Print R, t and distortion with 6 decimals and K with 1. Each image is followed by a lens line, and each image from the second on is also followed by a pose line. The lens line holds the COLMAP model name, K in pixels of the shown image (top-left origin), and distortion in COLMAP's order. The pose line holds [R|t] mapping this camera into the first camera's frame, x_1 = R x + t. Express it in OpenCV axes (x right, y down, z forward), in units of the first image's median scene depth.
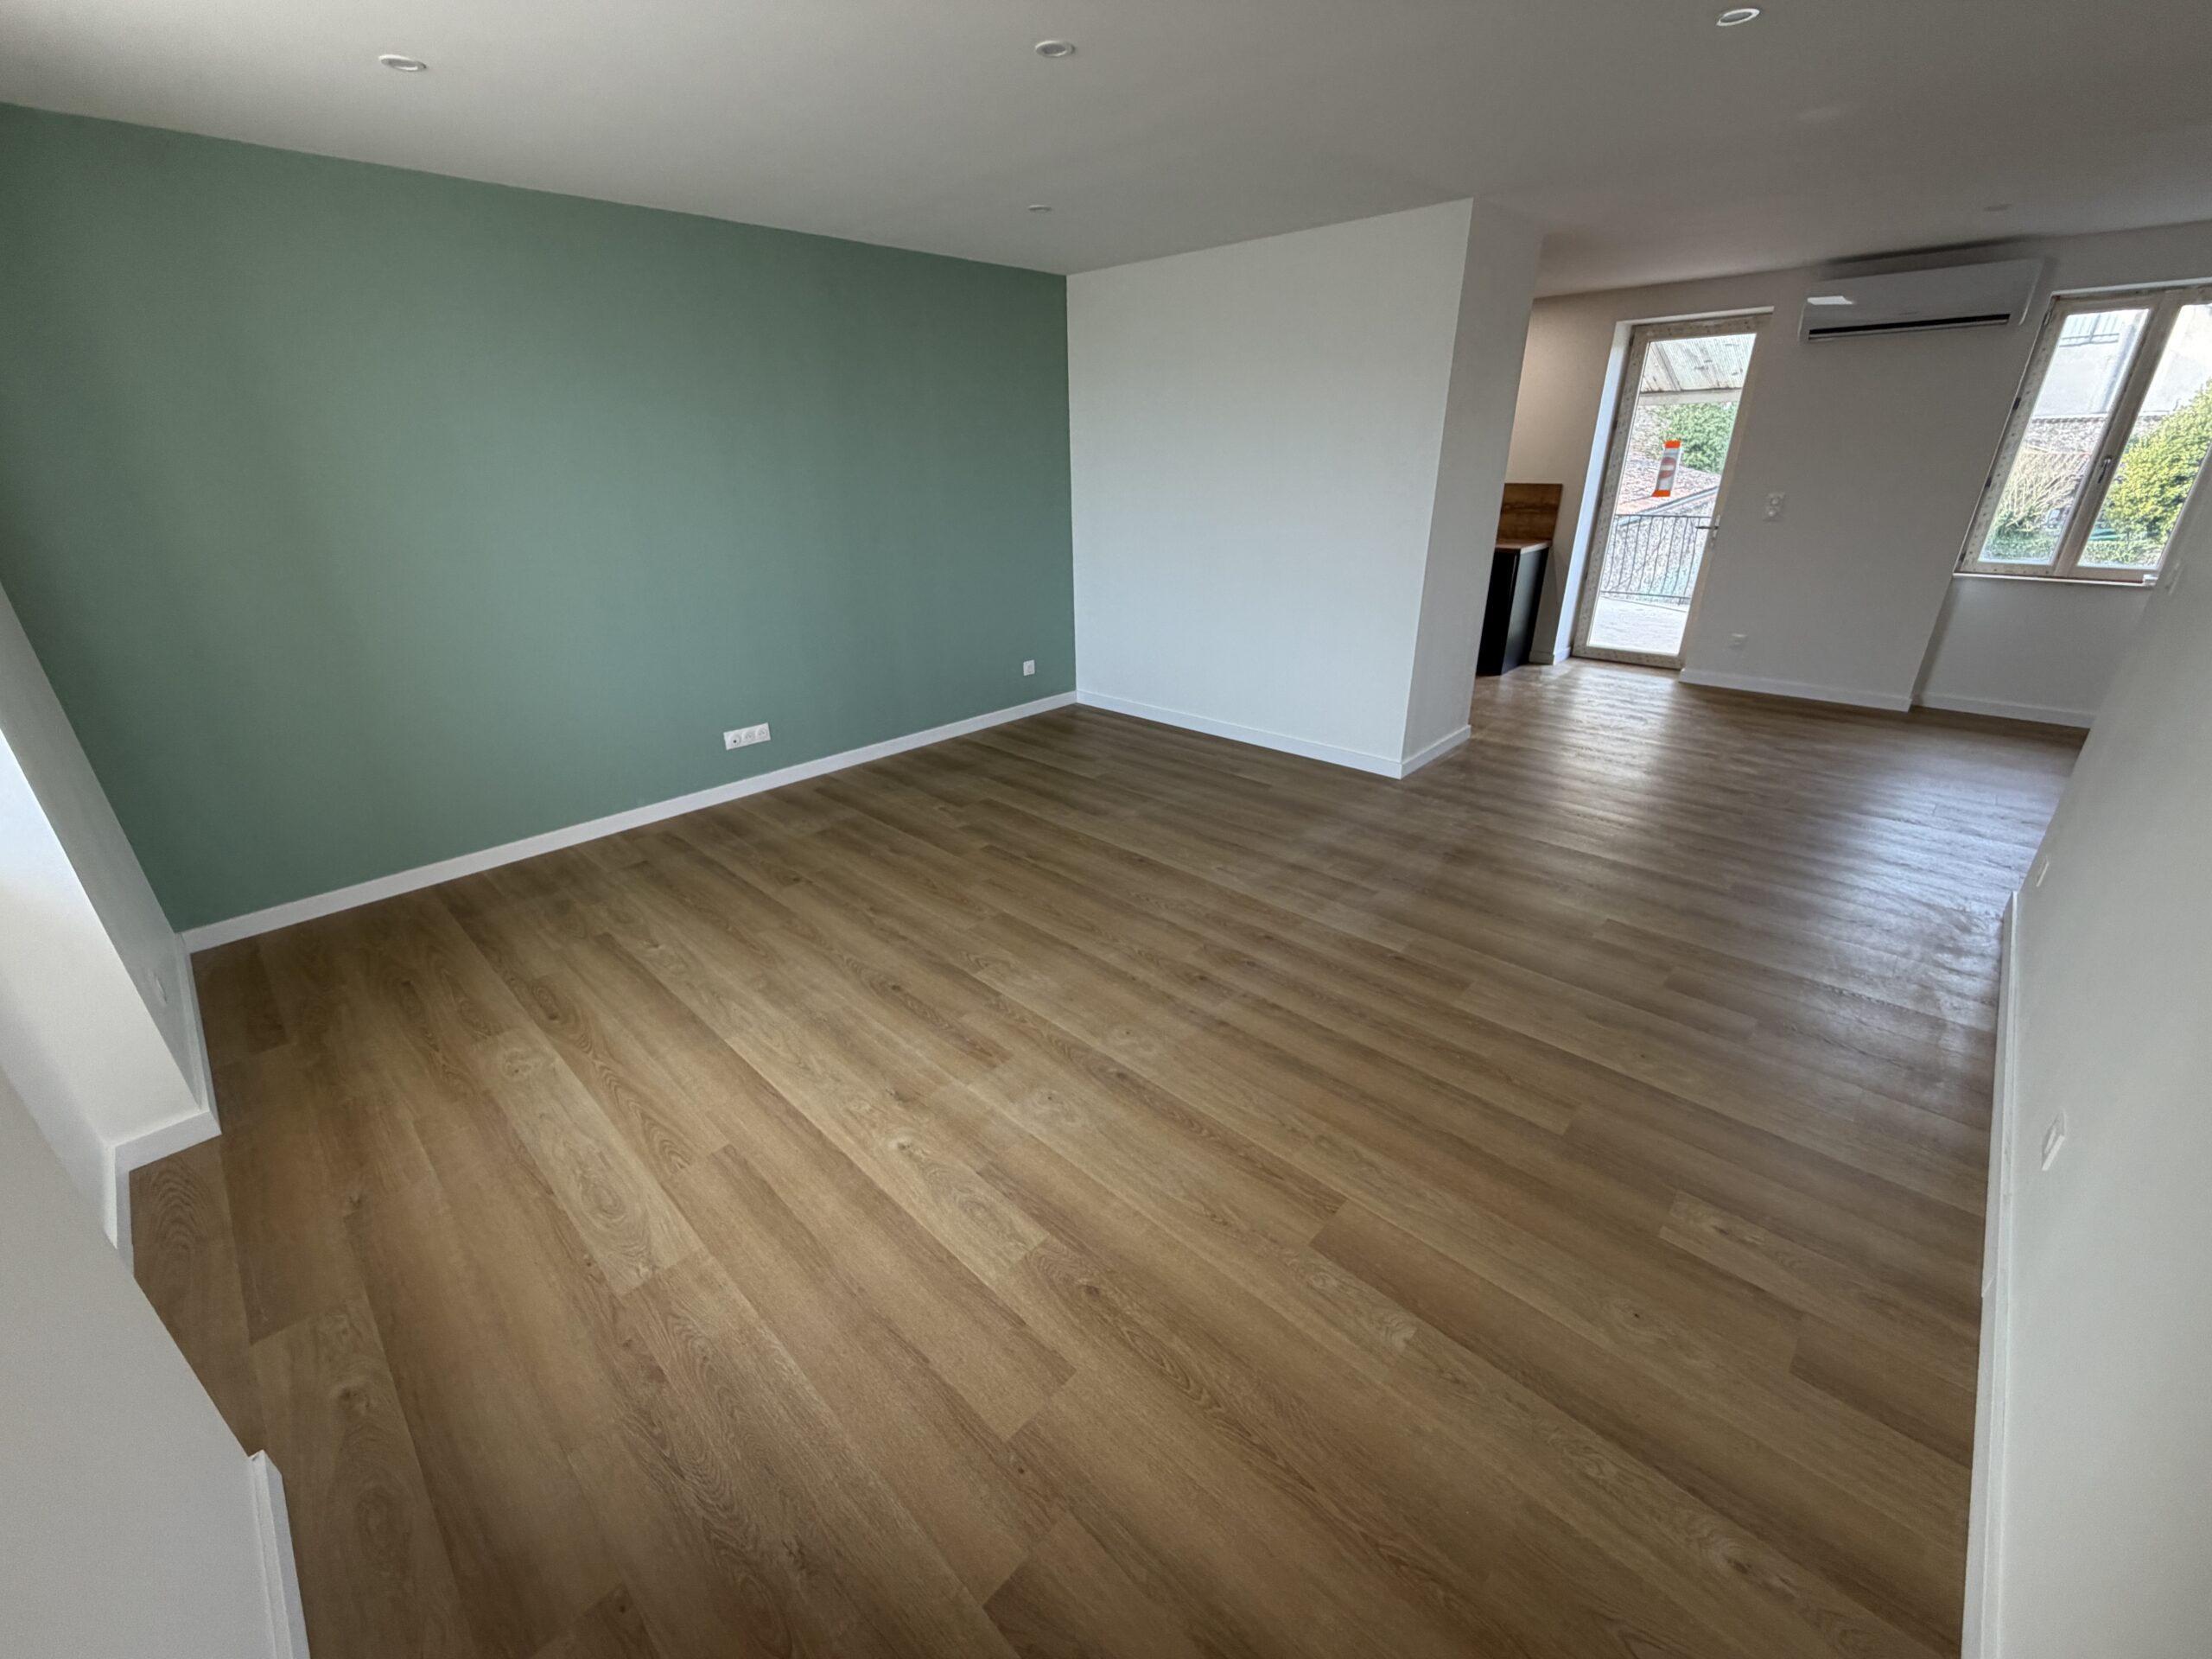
lens RADIAL K [[885.1, 0, 1115.0], [0, 885.1, 832.8], [0, 0, 1]] dist [0.003236, -0.000092]
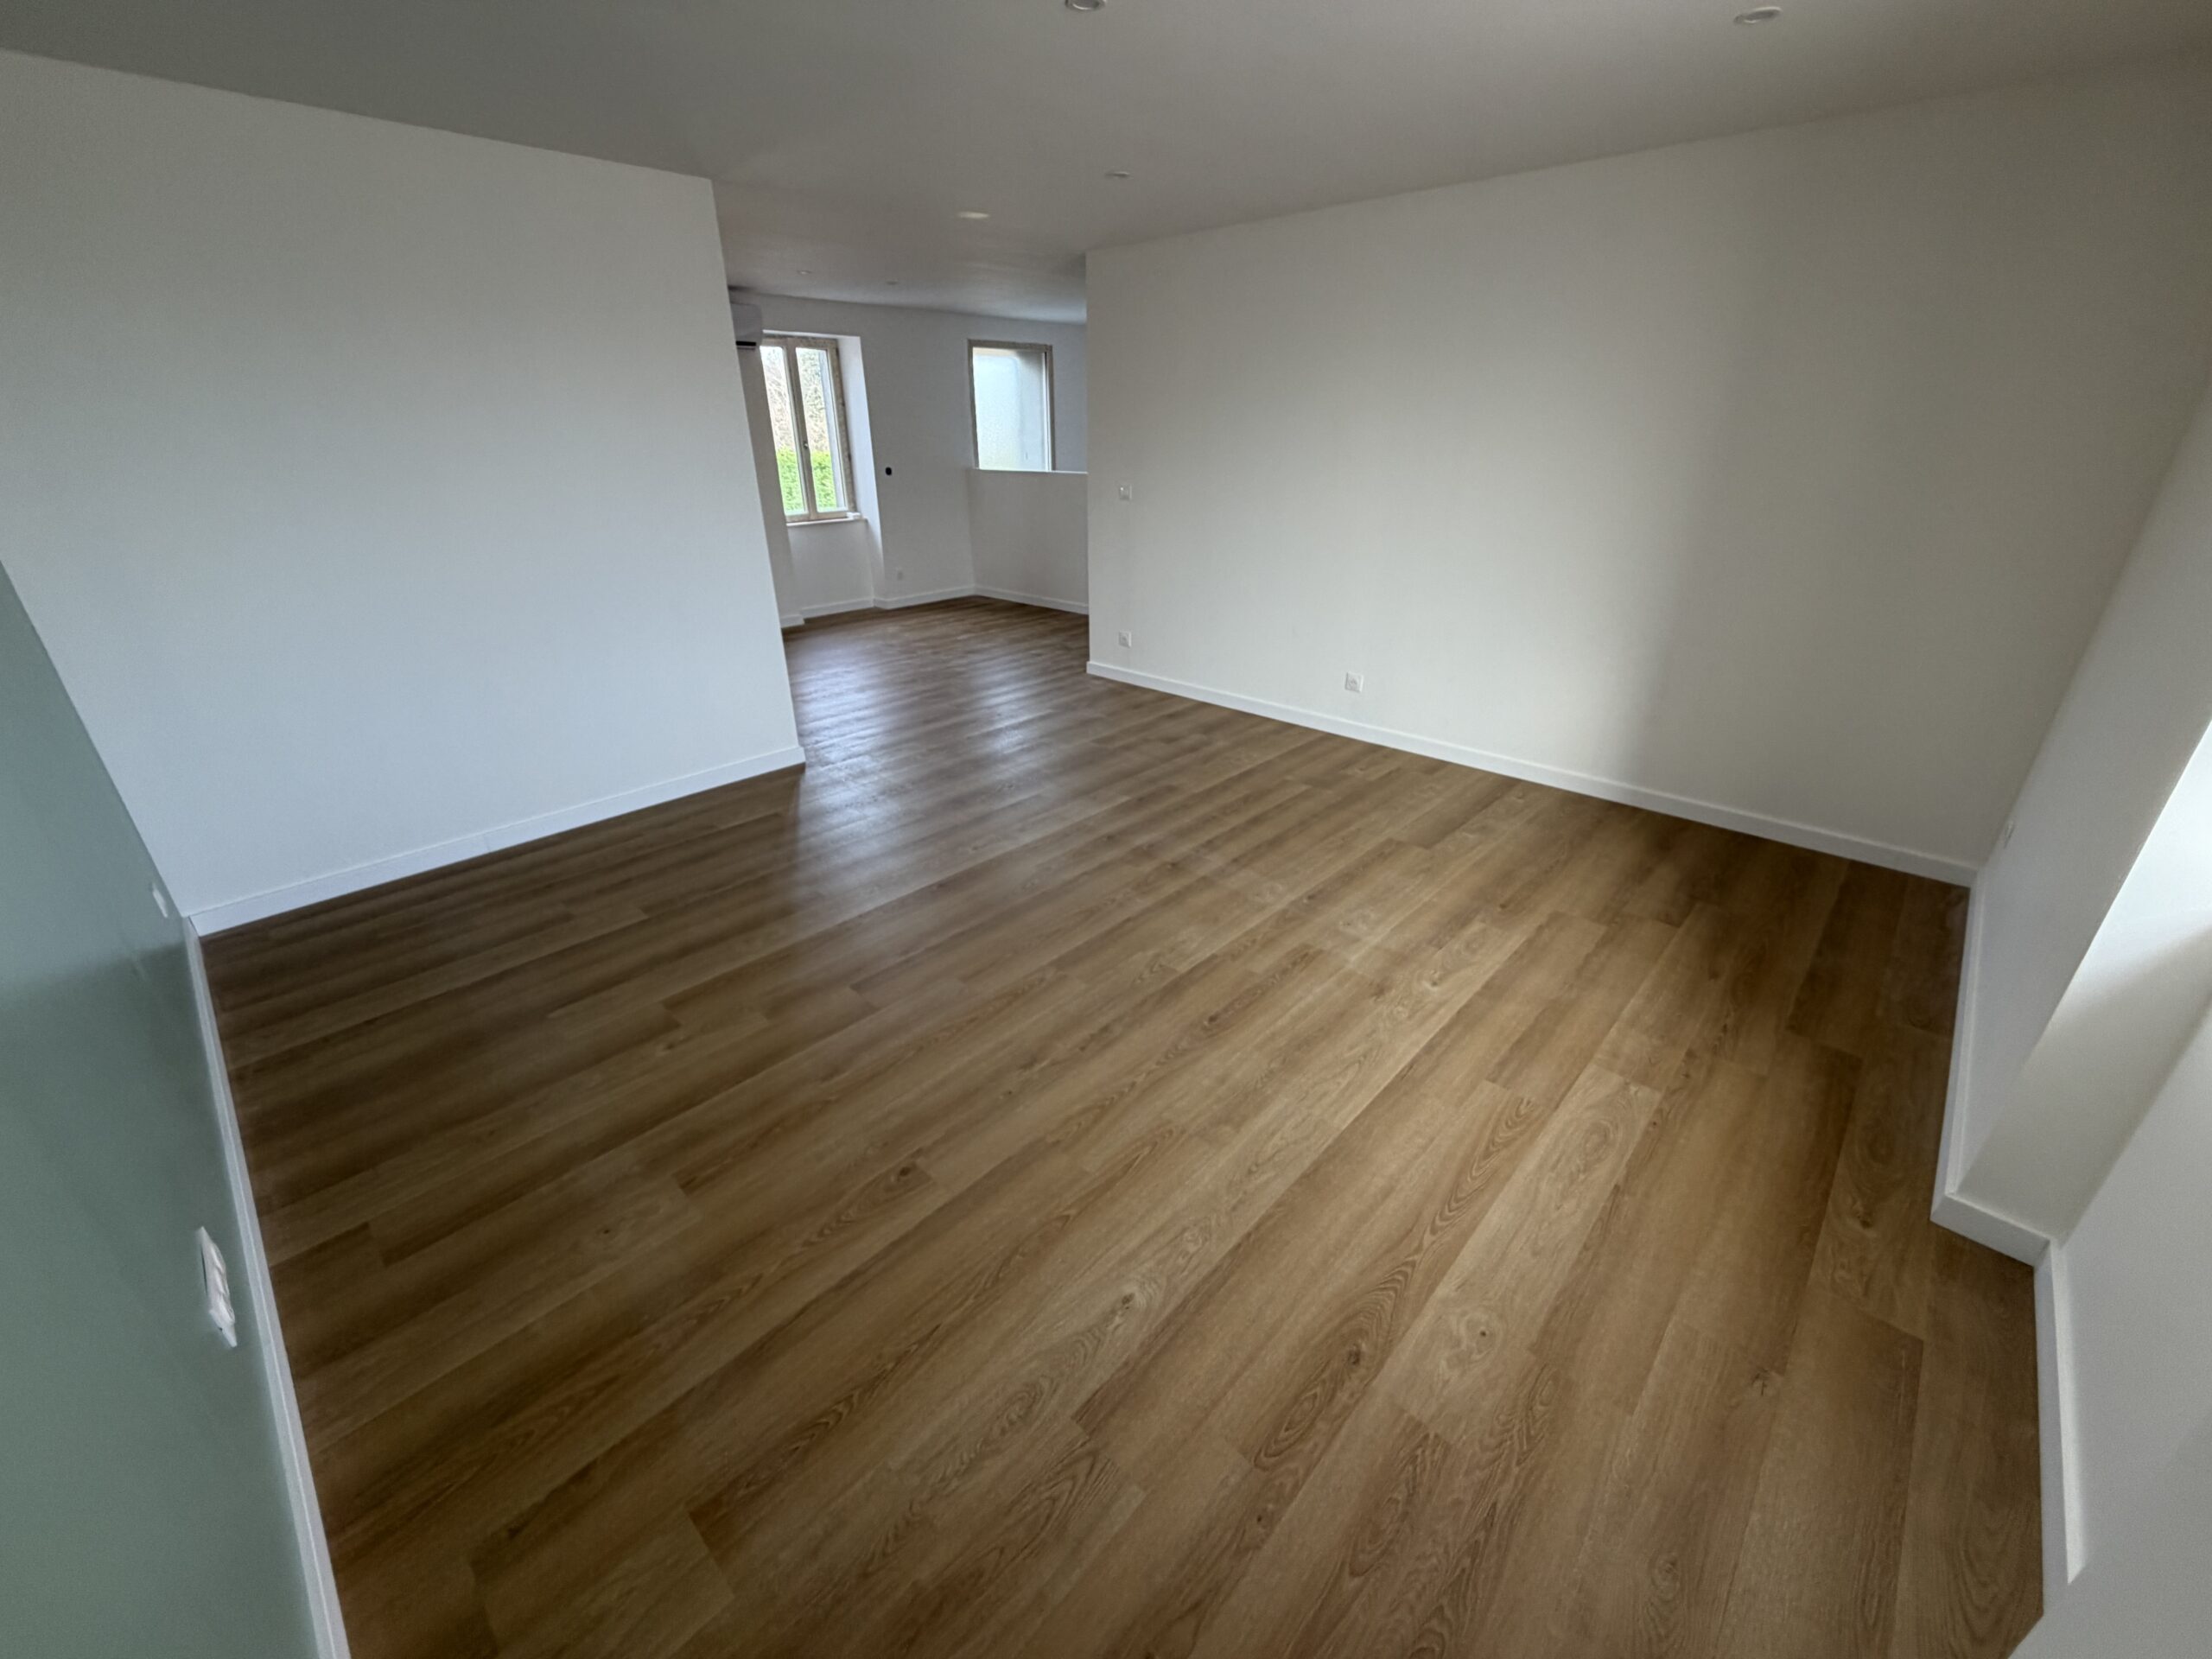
lens RADIAL K [[885.1, 0, 1108.8], [0, 885.1, 818.0], [0, 0, 1]] dist [0.003236, -0.000092]
pose [[-0.005657, -0.391514, 0.920155, -1.086894], [0.405289, 0.840308, 0.360032, -0.397127], [-0.914171, 0.374965, 0.153923, 0.964808]]
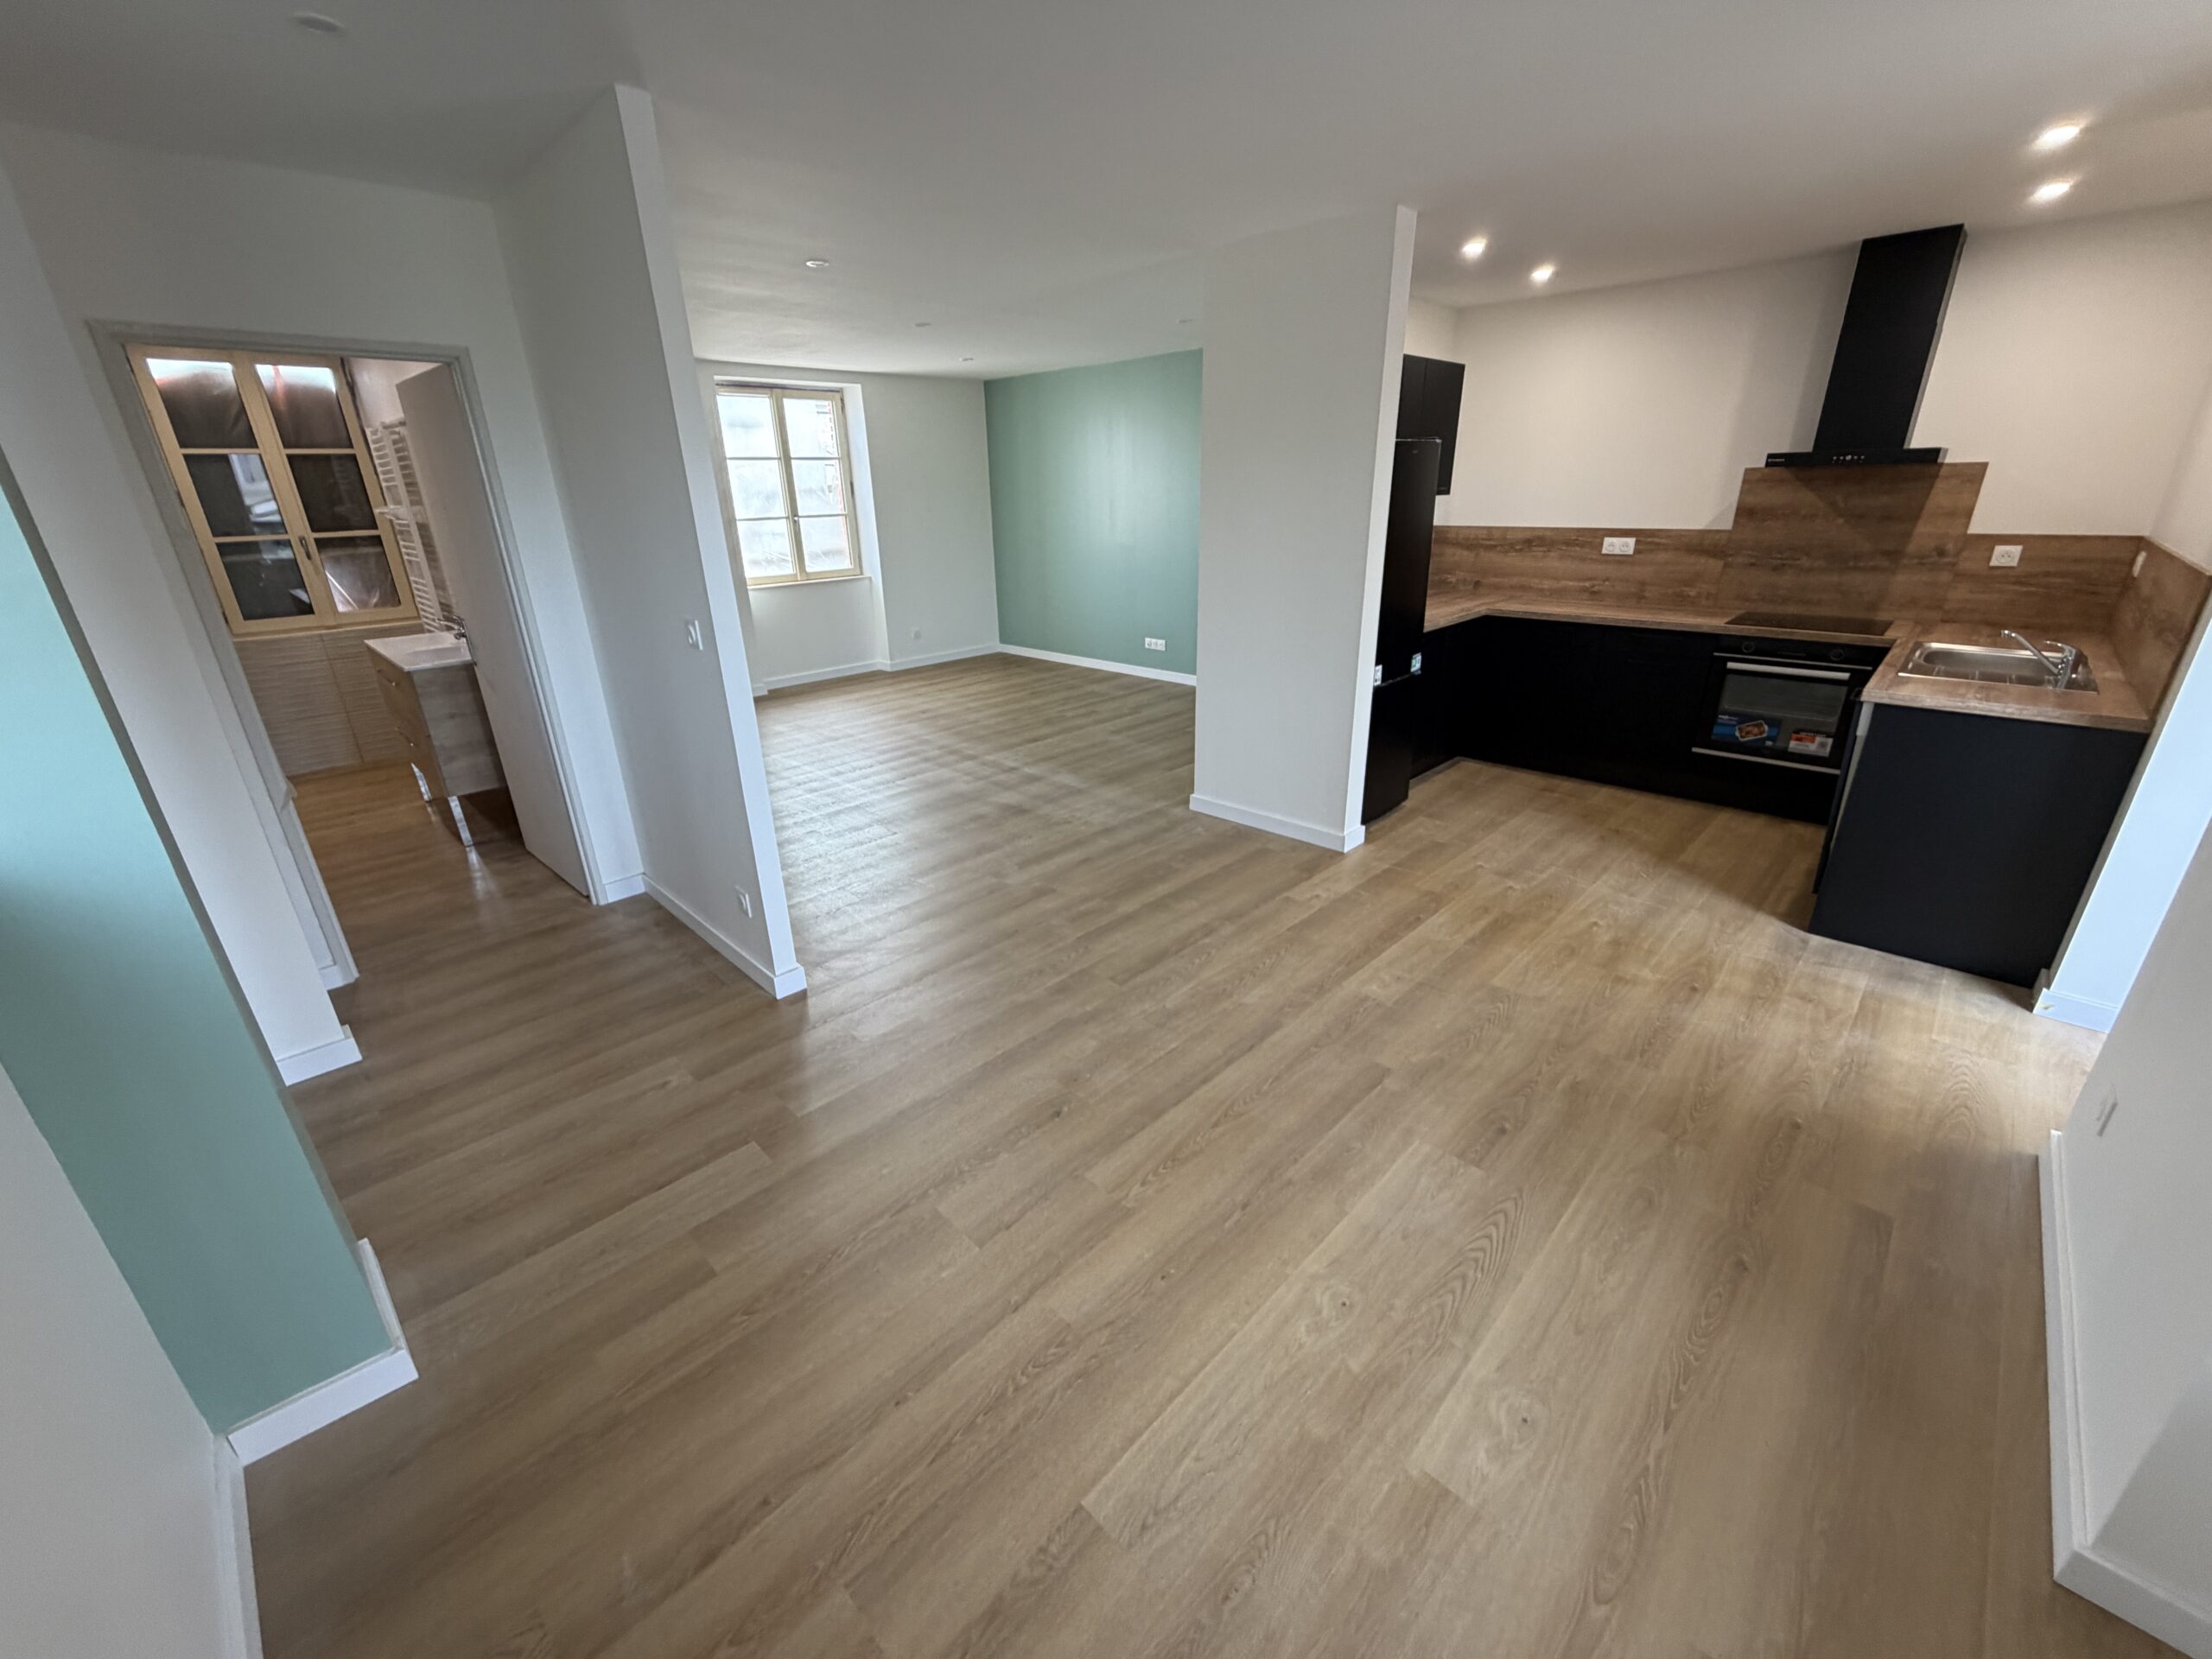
lens RADIAL K [[885.1, 0, 1103.7], [0, 885.1, 830.5], [0, 0, 1]] dist [0.003236, -0.000092]
pose [[0.003206, 0.392058, -0.919935, 2.230649], [-0.386741, 0.848843, 0.360412, -0.649735], [0.922183, 0.354621, 0.154346, 1.298367]]
